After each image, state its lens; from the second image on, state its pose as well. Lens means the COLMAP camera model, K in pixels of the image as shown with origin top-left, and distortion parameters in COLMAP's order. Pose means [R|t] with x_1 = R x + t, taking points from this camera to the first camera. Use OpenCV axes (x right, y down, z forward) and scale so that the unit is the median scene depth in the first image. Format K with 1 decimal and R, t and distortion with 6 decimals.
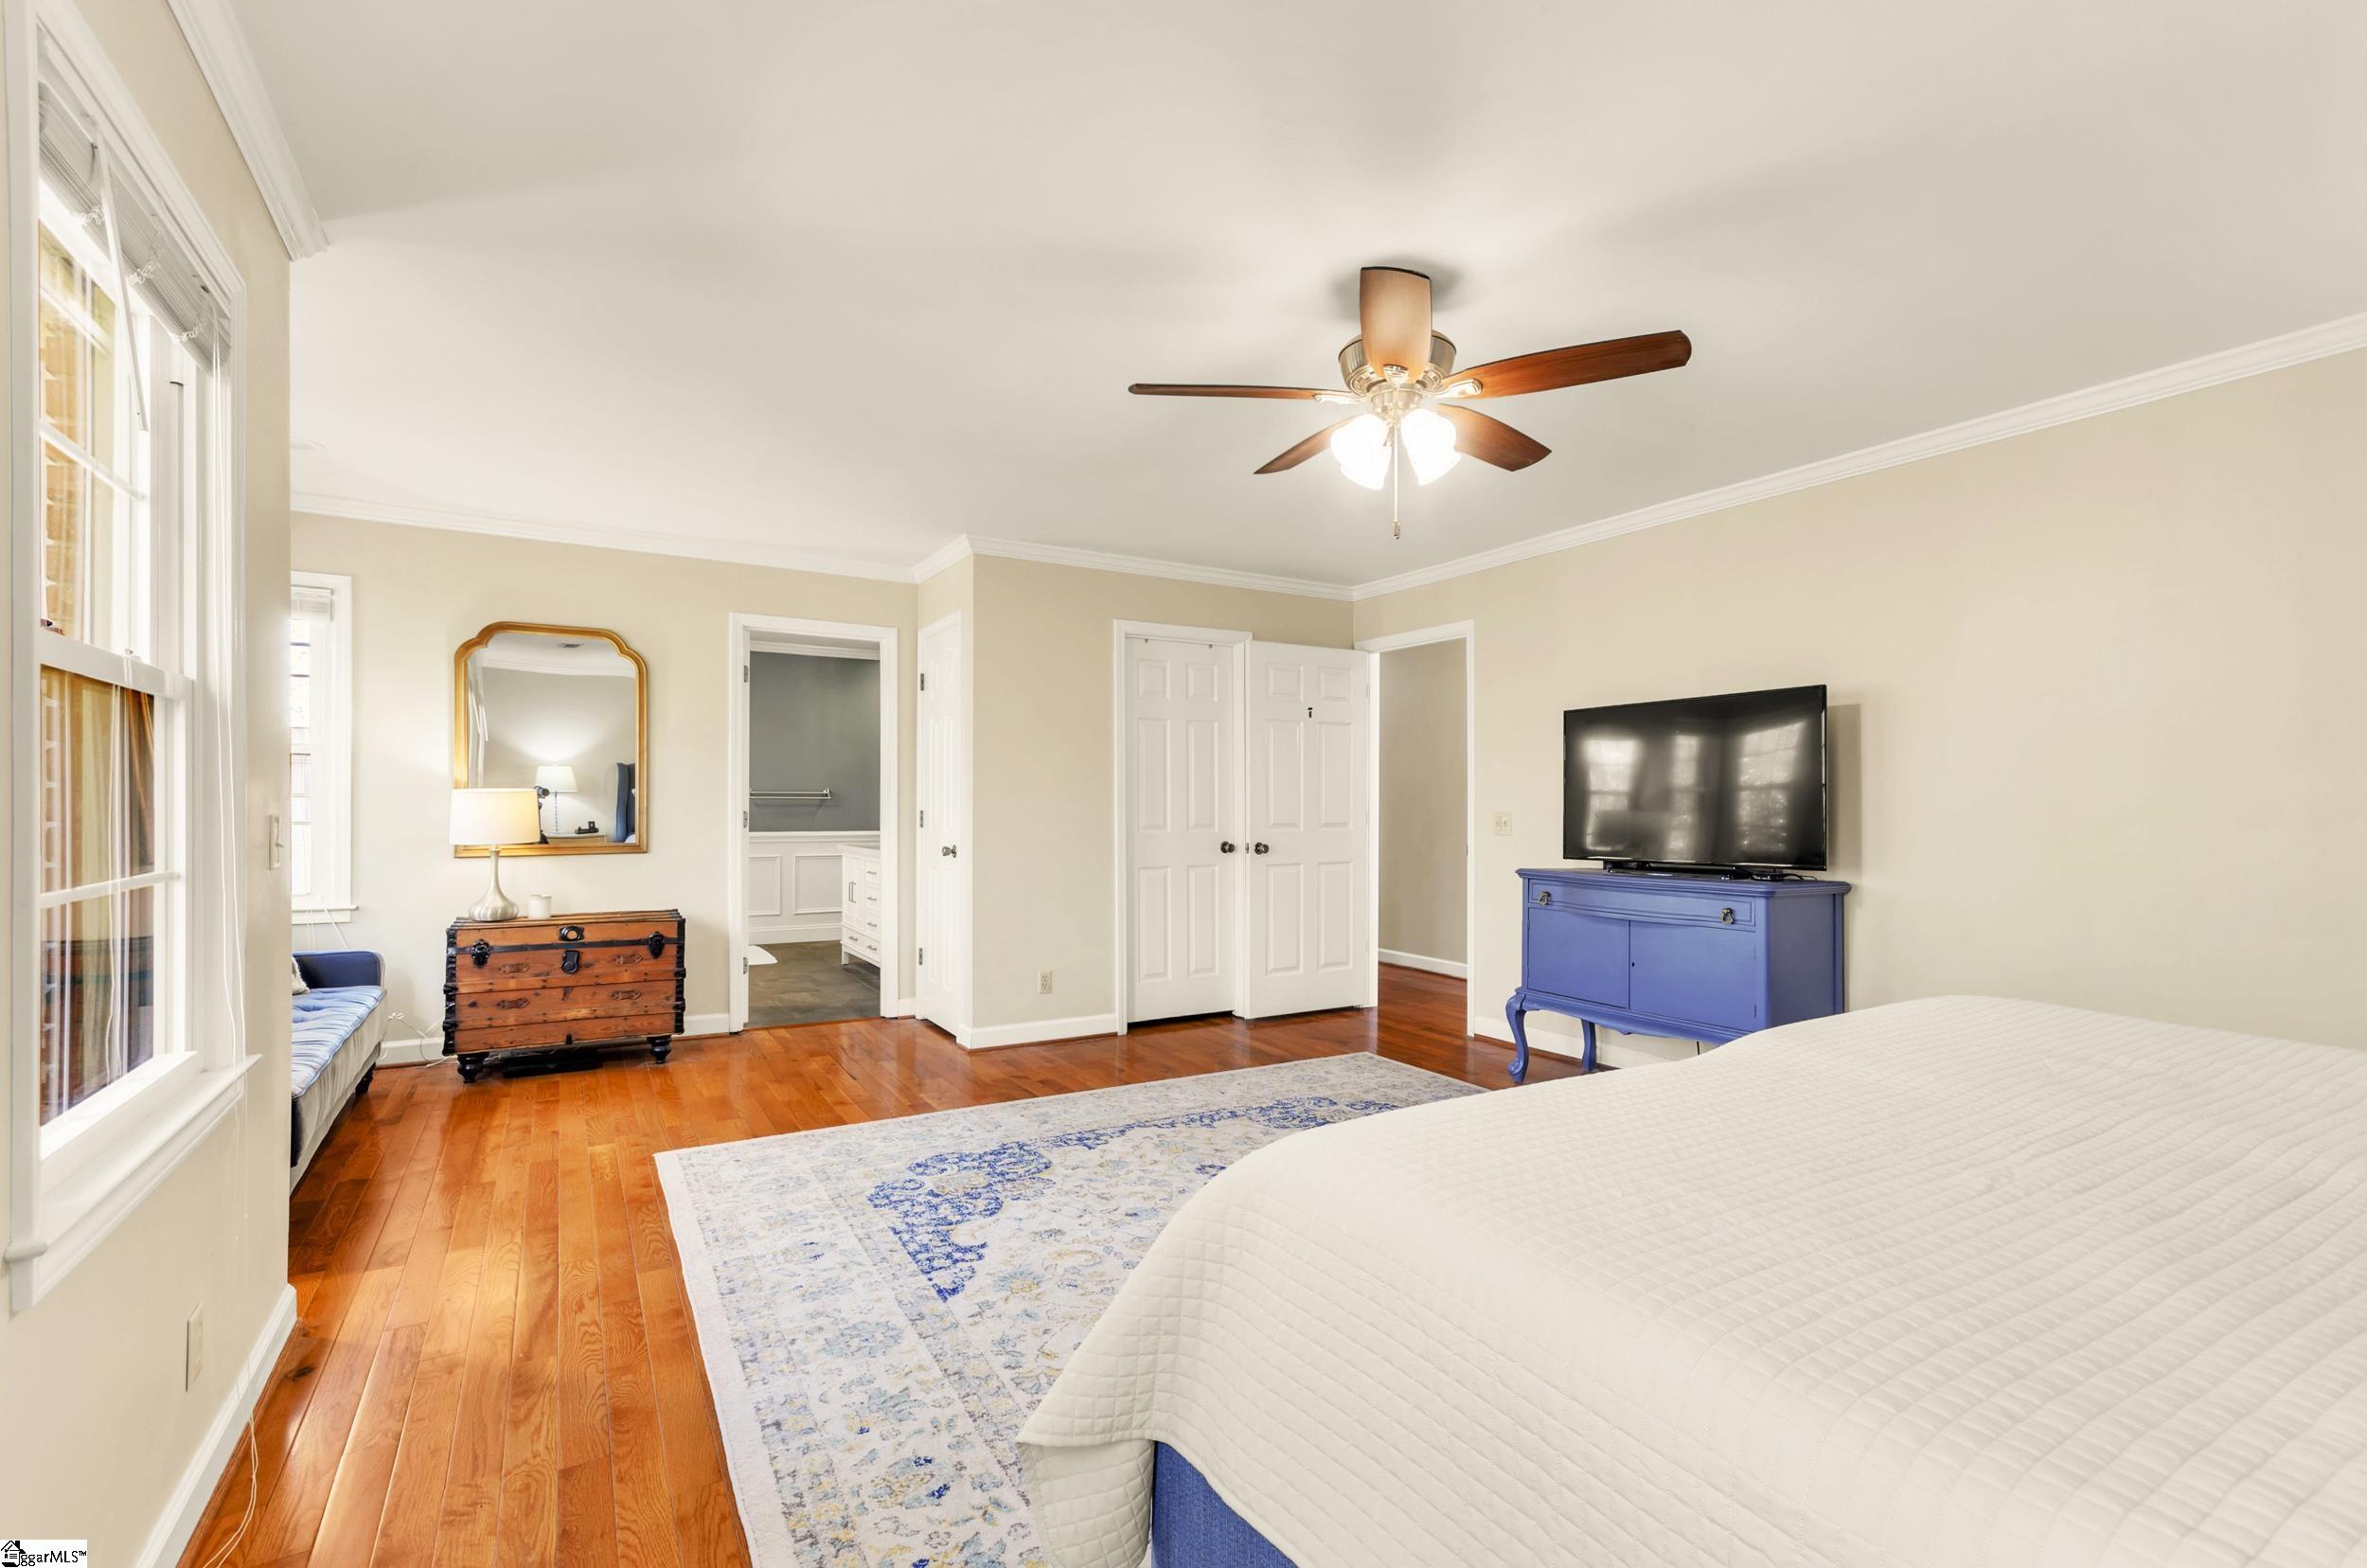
lens RADIAL K [[1039.4, 0, 1184.1], [0, 1039.4, 797.8], [0, 0, 1]] dist [0.004007, 0.000853]
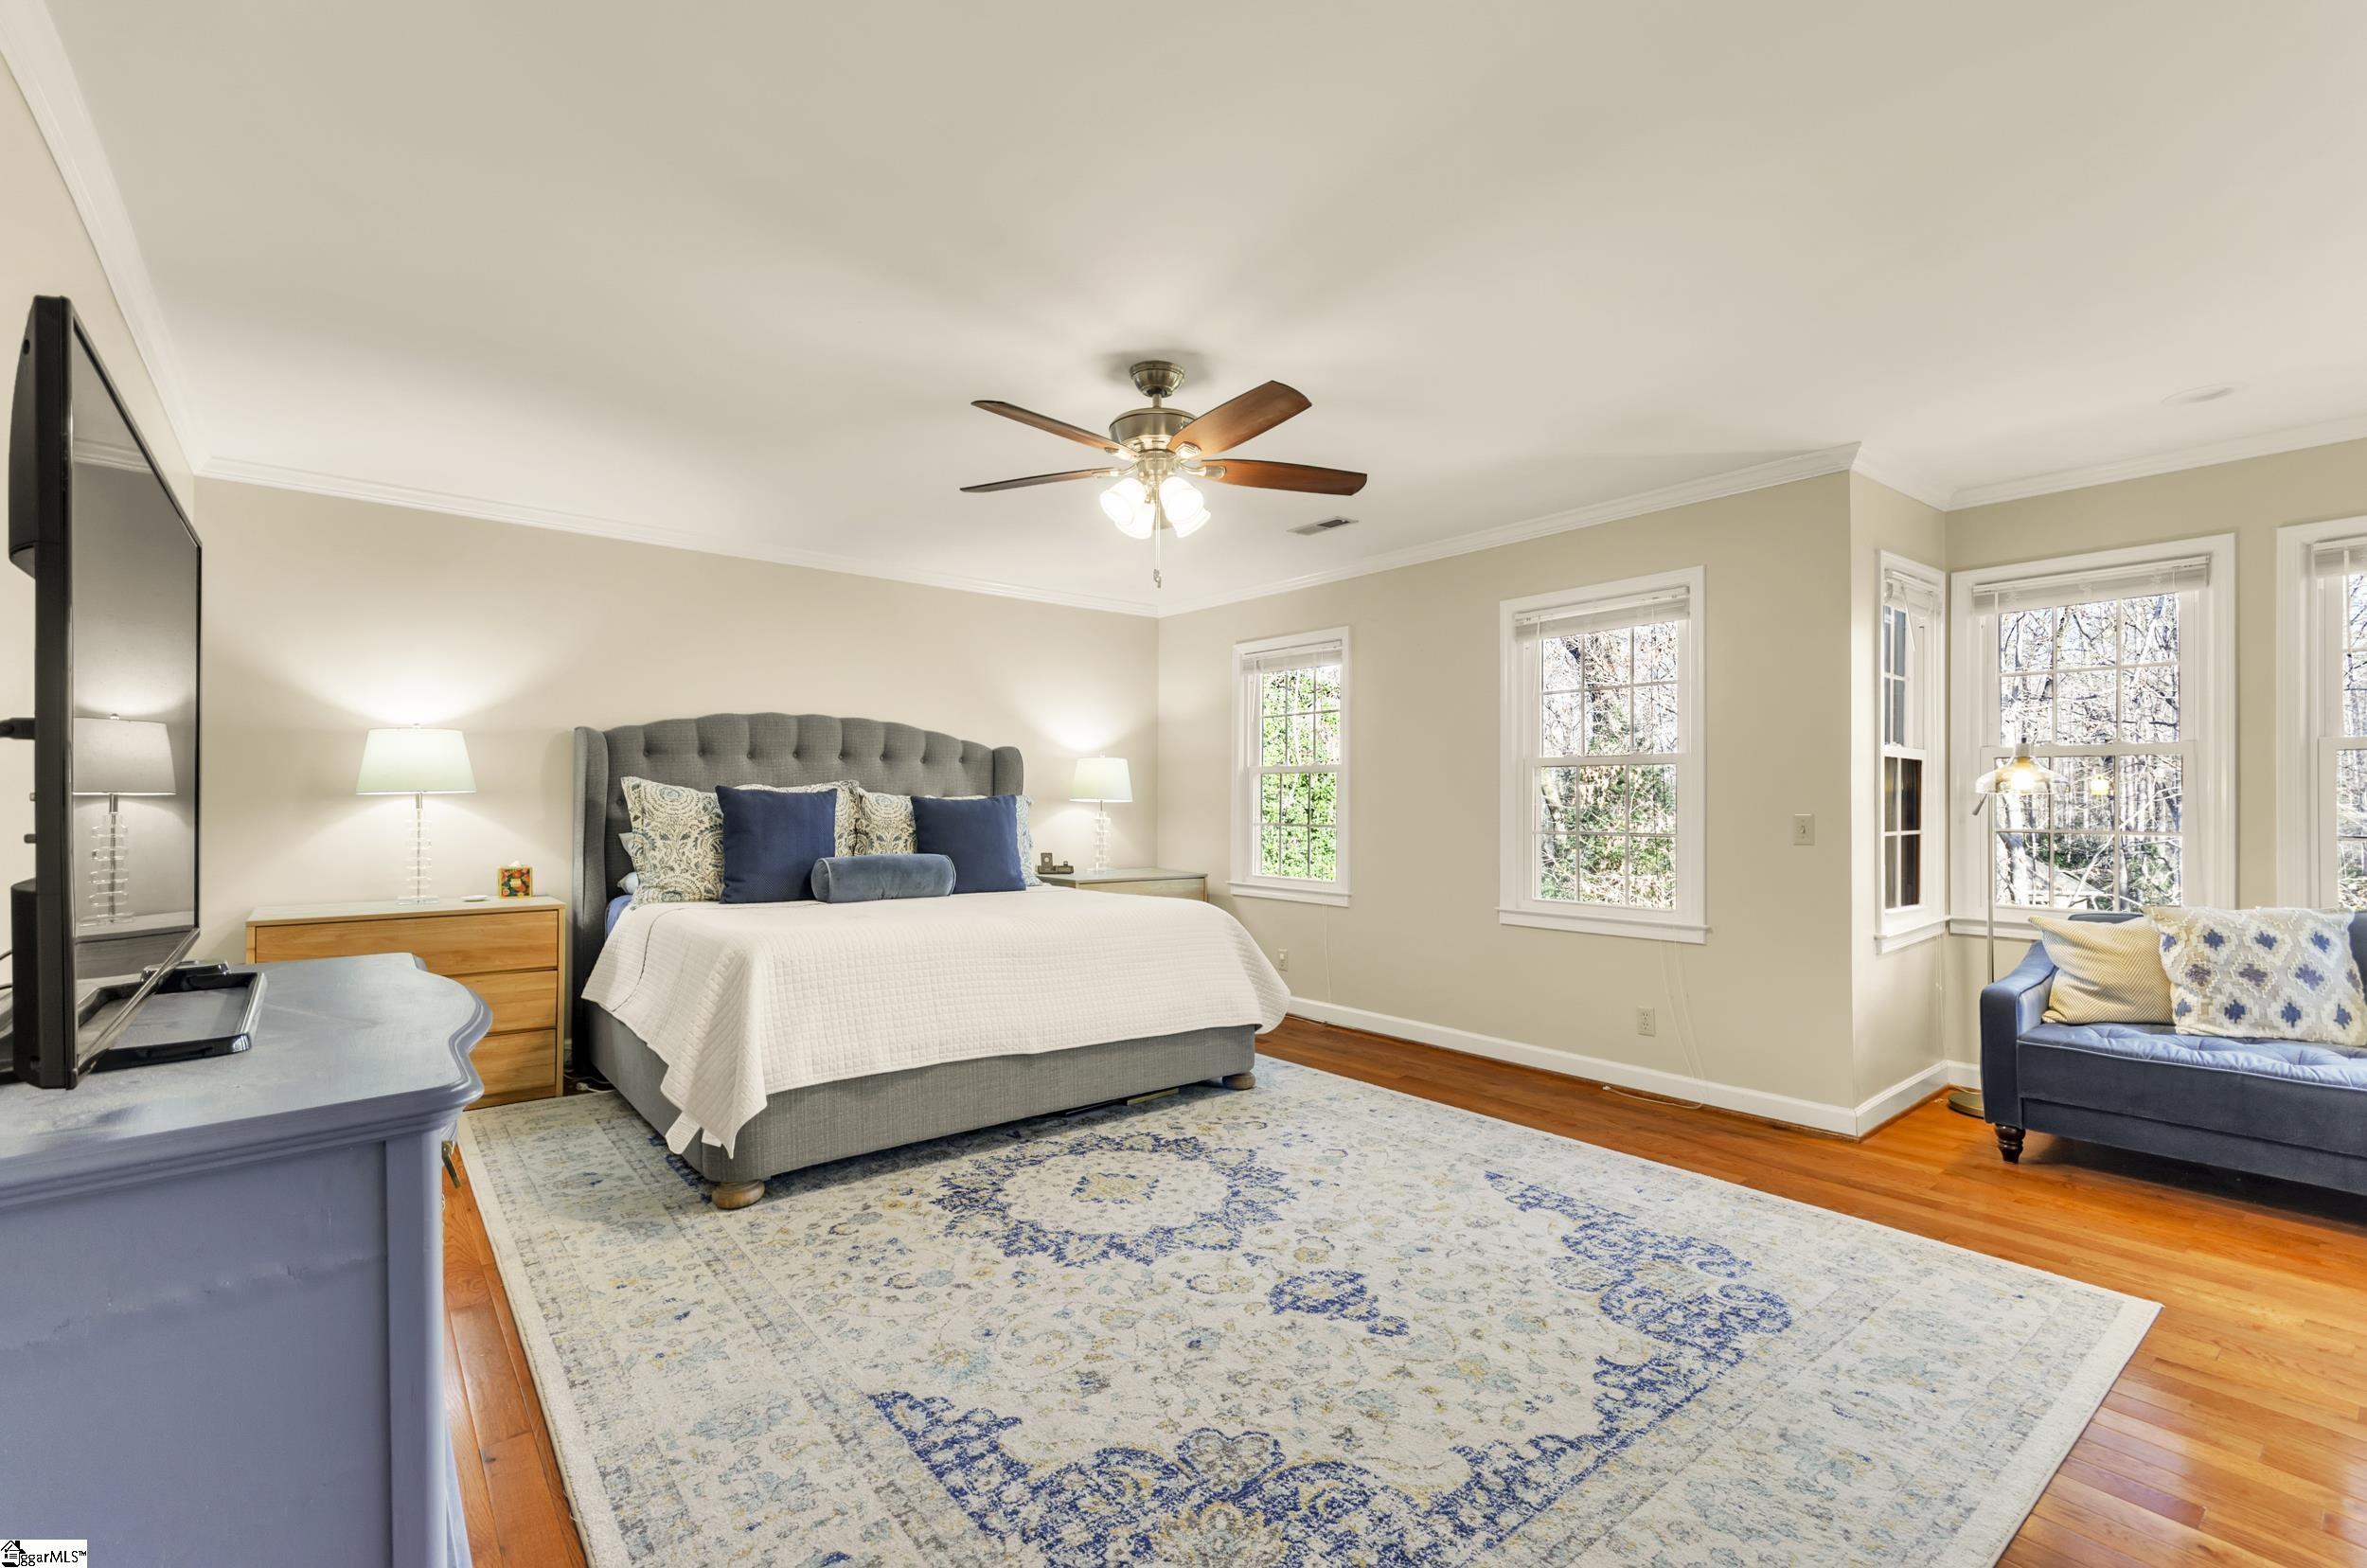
lens RADIAL K [[1039.4, 0, 1178.4], [0, 1039.4, 797.4], [0, 0, 1]] dist [0.004007, 0.000853]
pose [[-0.989657, -0.005484, -0.143348, 0.266876], [-0.003881, 0.999927, -0.011456, 0.008473], [0.143401, -0.010781, -0.989606, 1.669014]]
